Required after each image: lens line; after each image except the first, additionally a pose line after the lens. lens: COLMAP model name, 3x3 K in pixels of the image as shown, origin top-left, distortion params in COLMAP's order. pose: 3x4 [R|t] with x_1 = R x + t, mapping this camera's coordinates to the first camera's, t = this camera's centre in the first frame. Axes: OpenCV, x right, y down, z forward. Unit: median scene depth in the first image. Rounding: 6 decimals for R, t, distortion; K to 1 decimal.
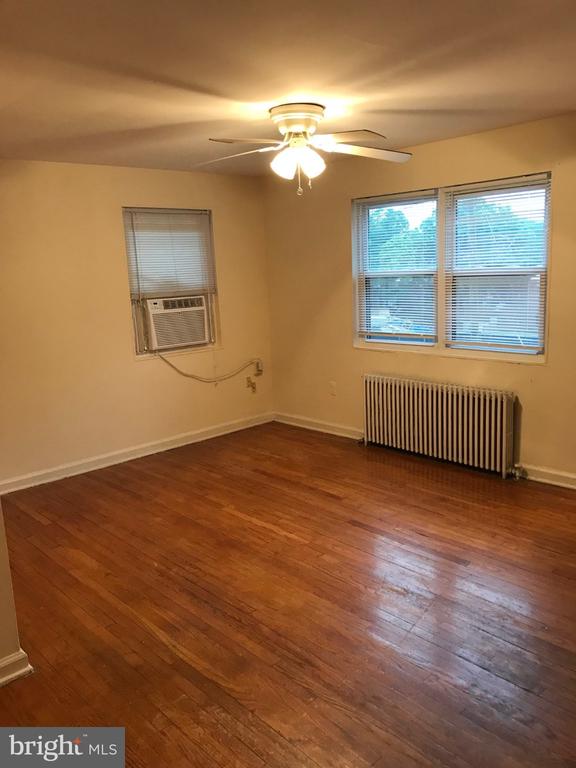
lens RADIAL K [[623.9, 0, 291.6], [0, 623.9, 379.0], [0, 0, 1]] dist [0.044937, -0.045529]
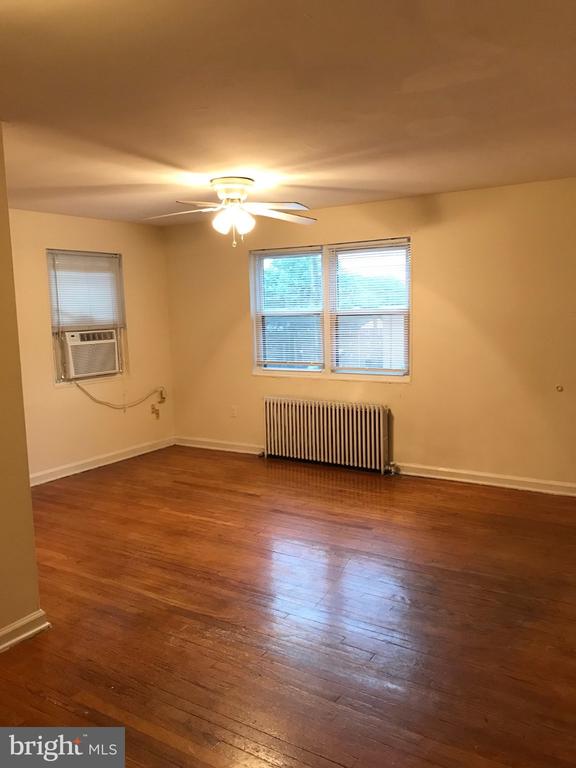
lens RADIAL K [[623.9, 0, 286.6], [0, 623.9, 380.7], [0, 0, 1]] dist [0.044937, -0.045529]
pose [[0.969877, -0.009620, 0.243405, -0.144754], [0.026966, 0.997319, -0.068030, 0.048944], [-0.242098, 0.072544, 0.967536, -0.171252]]
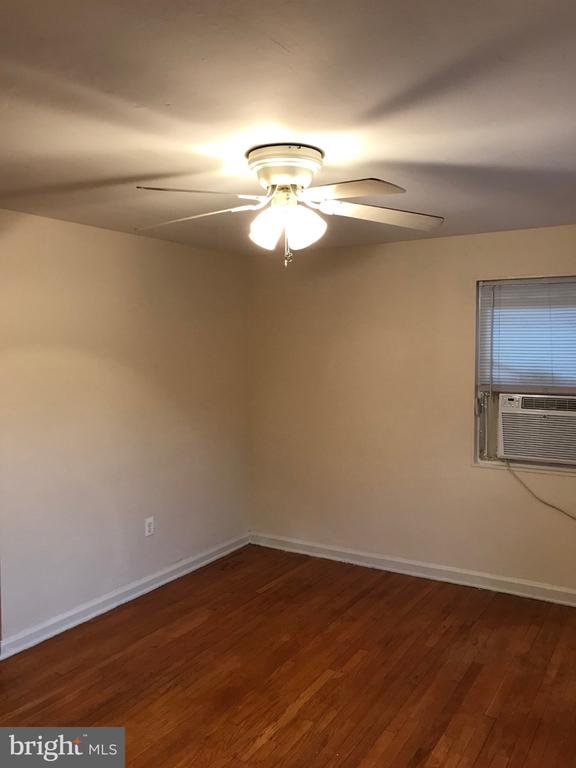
lens RADIAL K [[623.9, 0, 288.6], [0, 623.9, 387.3], [0, 0, 1]] dist [0.044937, -0.045529]
pose [[0.275925, 0.104904, -0.955437, 0.519994], [-0.183097, 0.981561, 0.054895, -0.150261], [0.943579, 0.159791, 0.290045, 0.606265]]
